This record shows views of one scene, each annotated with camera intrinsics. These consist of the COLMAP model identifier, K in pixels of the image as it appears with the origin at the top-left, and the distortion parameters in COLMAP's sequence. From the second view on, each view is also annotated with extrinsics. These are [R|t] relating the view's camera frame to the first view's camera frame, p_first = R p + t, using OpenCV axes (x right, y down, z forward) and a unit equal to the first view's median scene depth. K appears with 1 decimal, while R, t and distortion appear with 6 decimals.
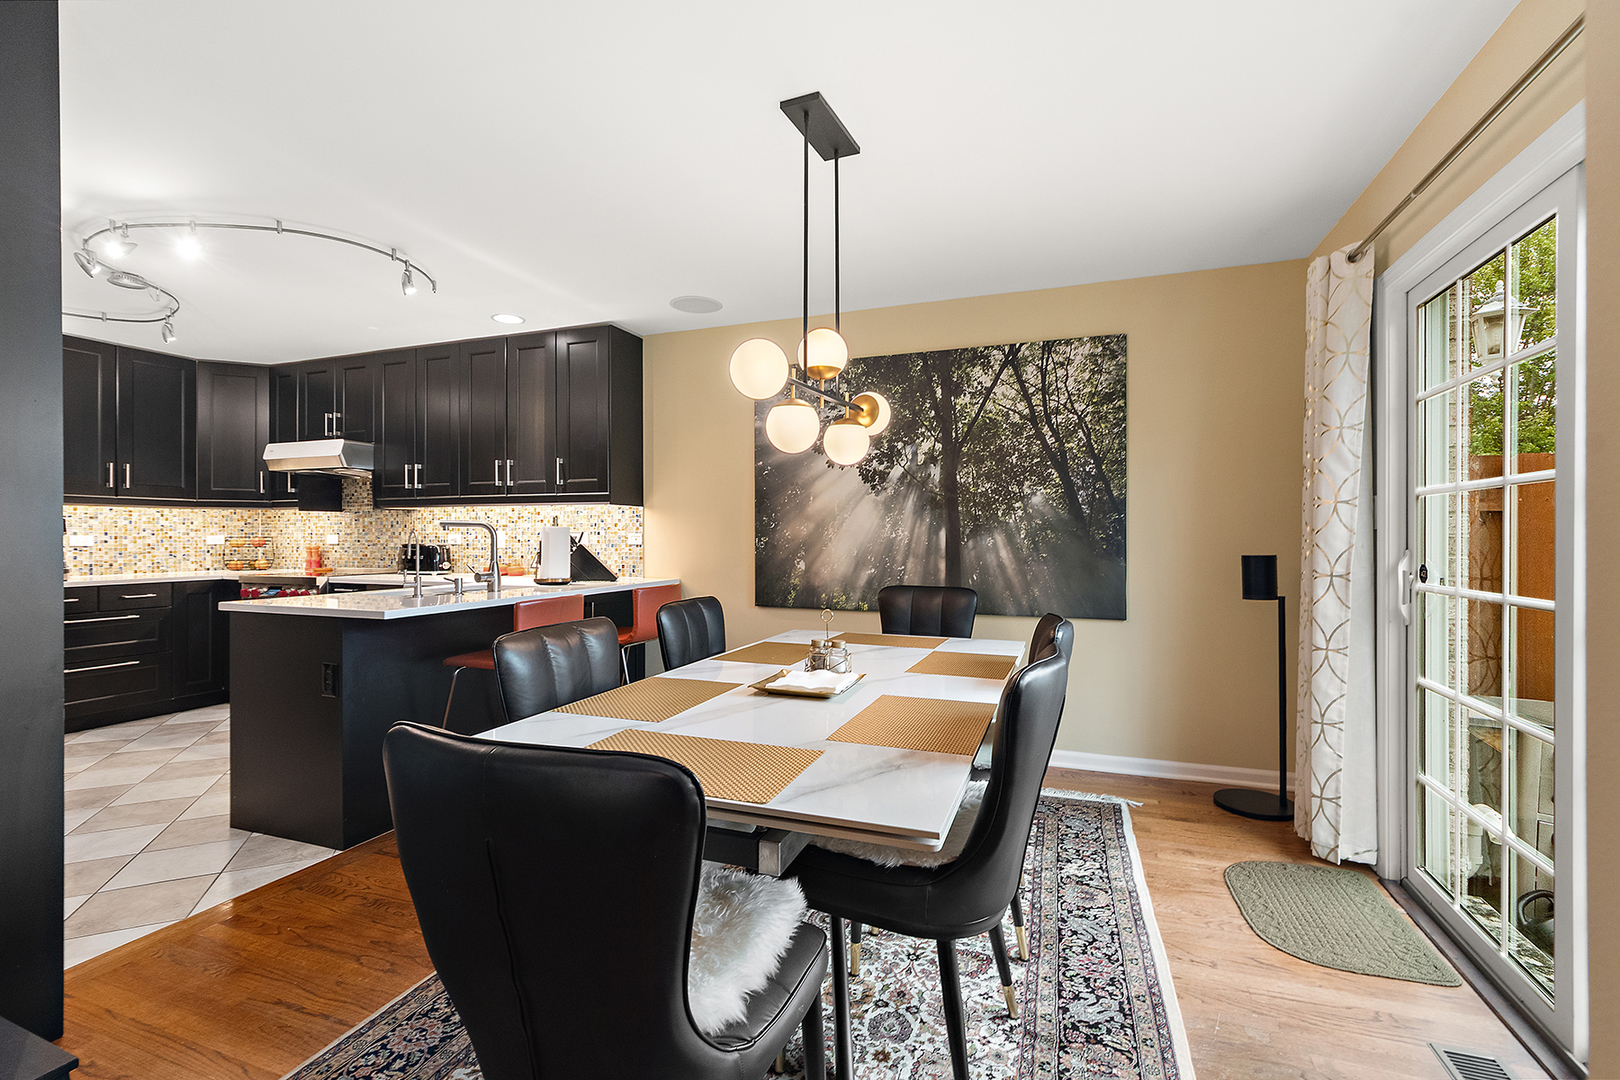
lens RADIAL K [[725.8, 0, 807.1], [0, 725.8, 536.8], [0, 0, 1]] dist [0.000858, -0.002068]
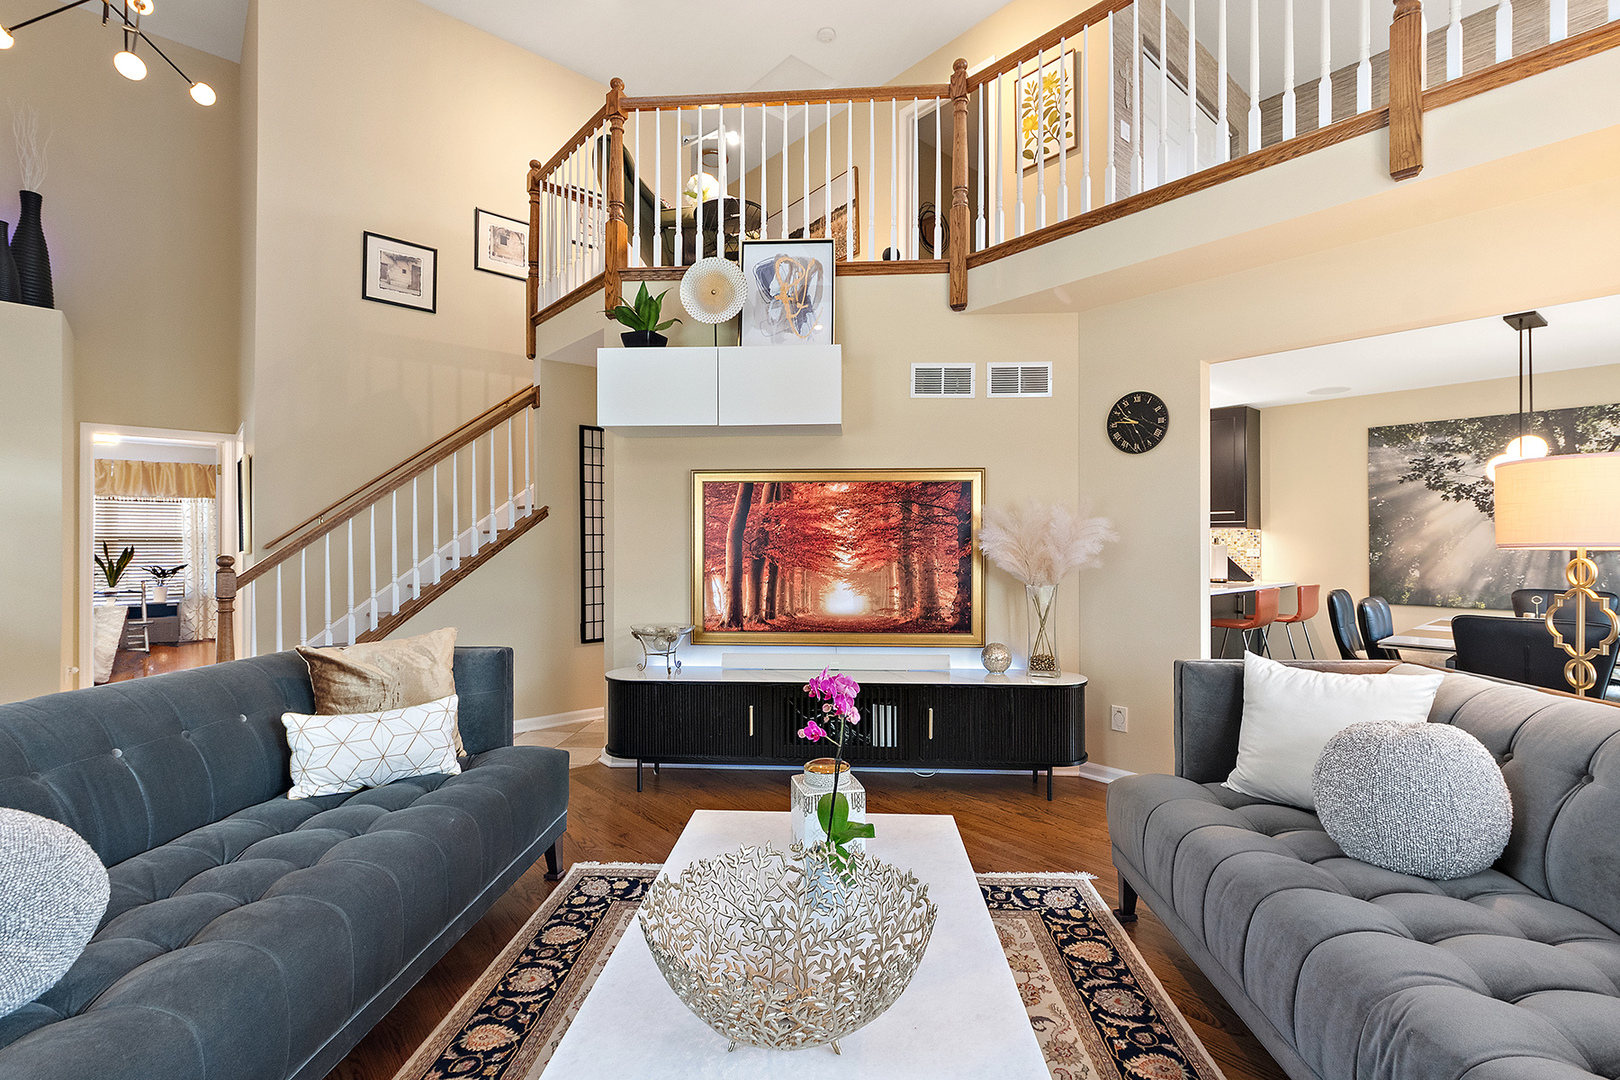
lens RADIAL K [[725.8, 0, 816.1], [0, 725.8, 541.5], [0, 0, 1]] dist [0.000858, -0.002068]
pose [[0.882394, -0.000702, -0.470511, -0.366967], [-0.003736, 0.999957, -0.008498, -0.004632], [0.470497, 0.009256, 0.882353, -0.731652]]
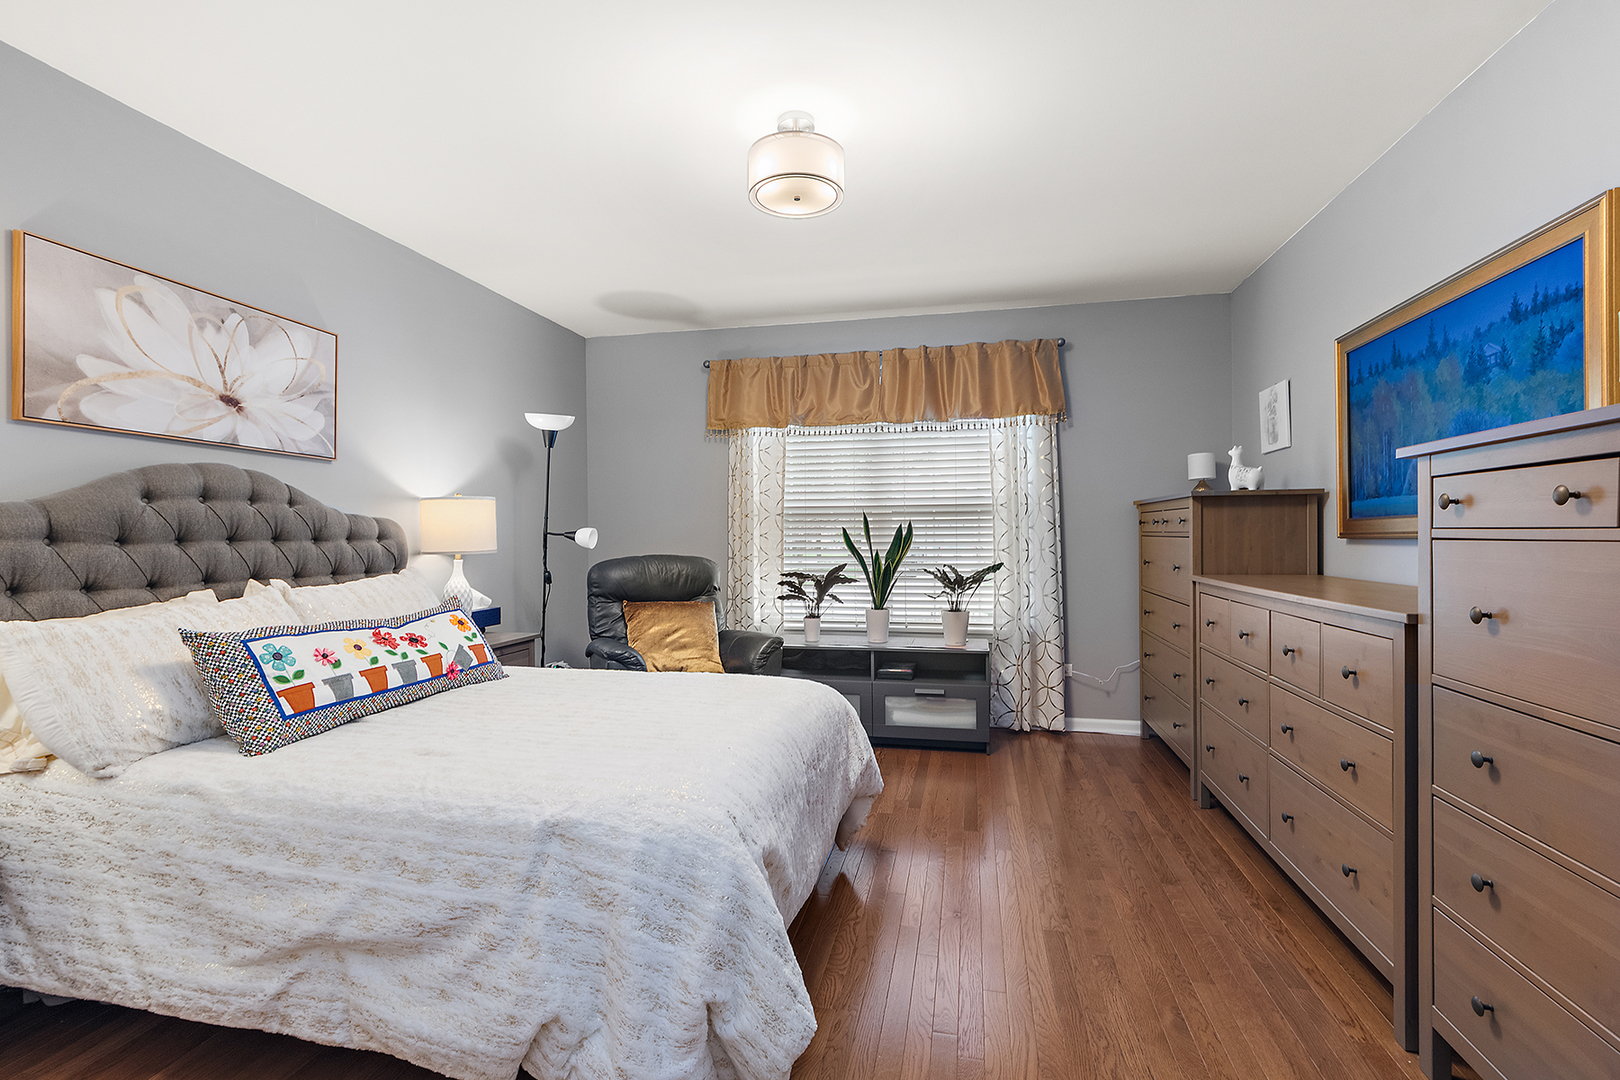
lens RADIAL K [[725.8, 0, 811.5], [0, 725.8, 540.3], [0, 0, 1]] dist [0.000858, -0.002068]
pose [[0.130721, 0.003133, -0.991414, -2.139462], [0.004557, 0.999983, 0.003761, 0.018149], [0.991409, -0.005010, 0.130705, -0.071817]]
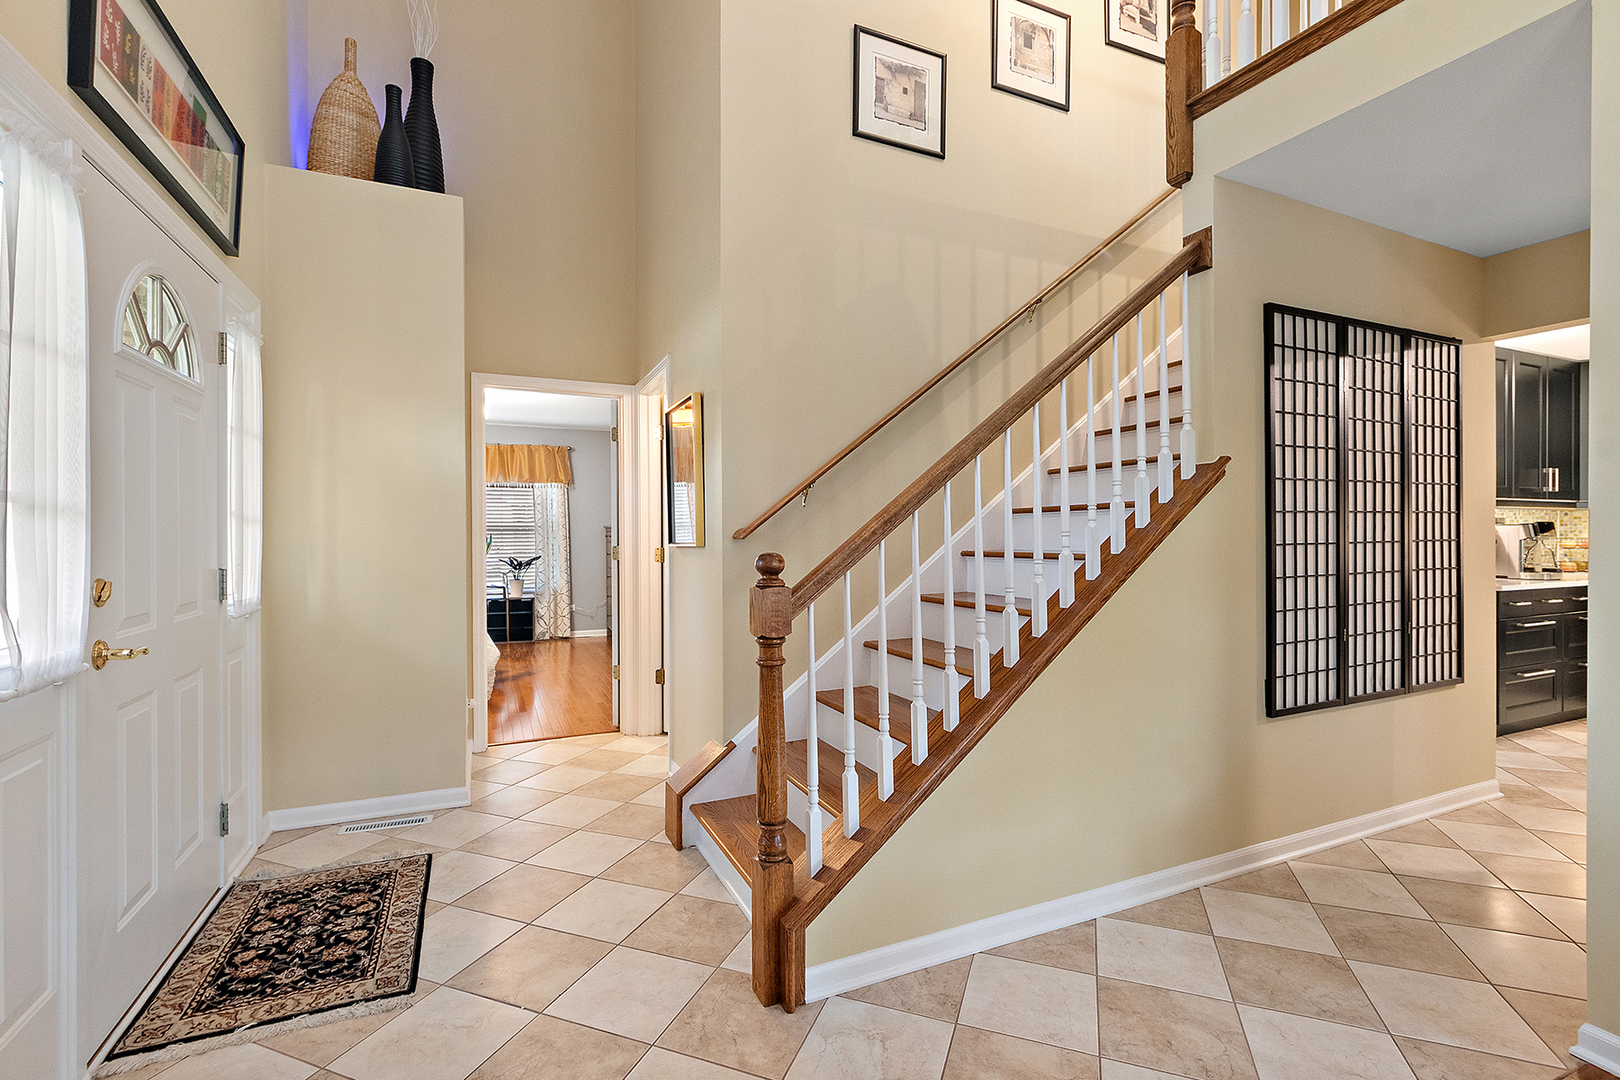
lens RADIAL K [[725.8, 0, 810.8], [0, 725.8, 535.1], [0, 0, 1]] dist [0.000858, -0.002068]
pose [[0.707884, 0.000251, -0.706328, -1.133441], [-0.000810, 1.000000, -0.000456, -0.003306], [0.706328, 0.000895, 0.707884, -0.579957]]
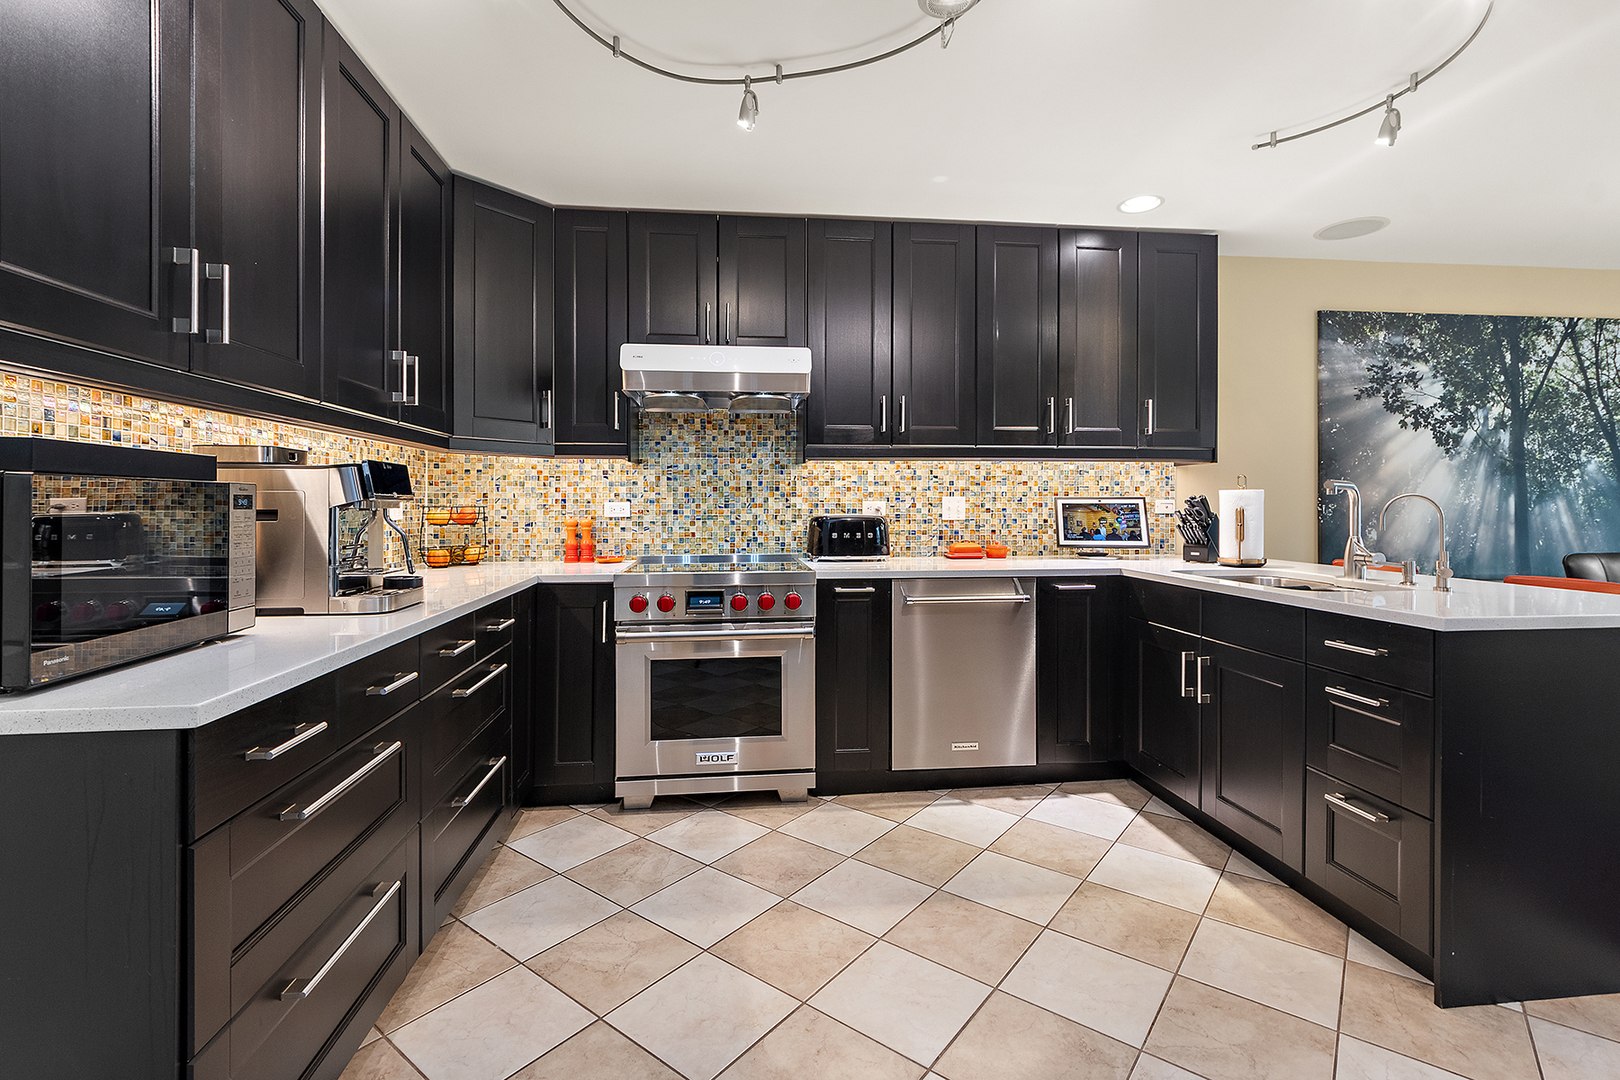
lens RADIAL K [[725.8, 0, 790.3], [0, 725.8, 508.2], [0, 0, 1]] dist [0.000858, -0.002068]
pose [[0.894829, -0.002626, 0.446401, -1.097751], [0.003418, 0.999994, -0.000971, 0.004732], [-0.446396, 0.002395, 0.894832, 0.528855]]
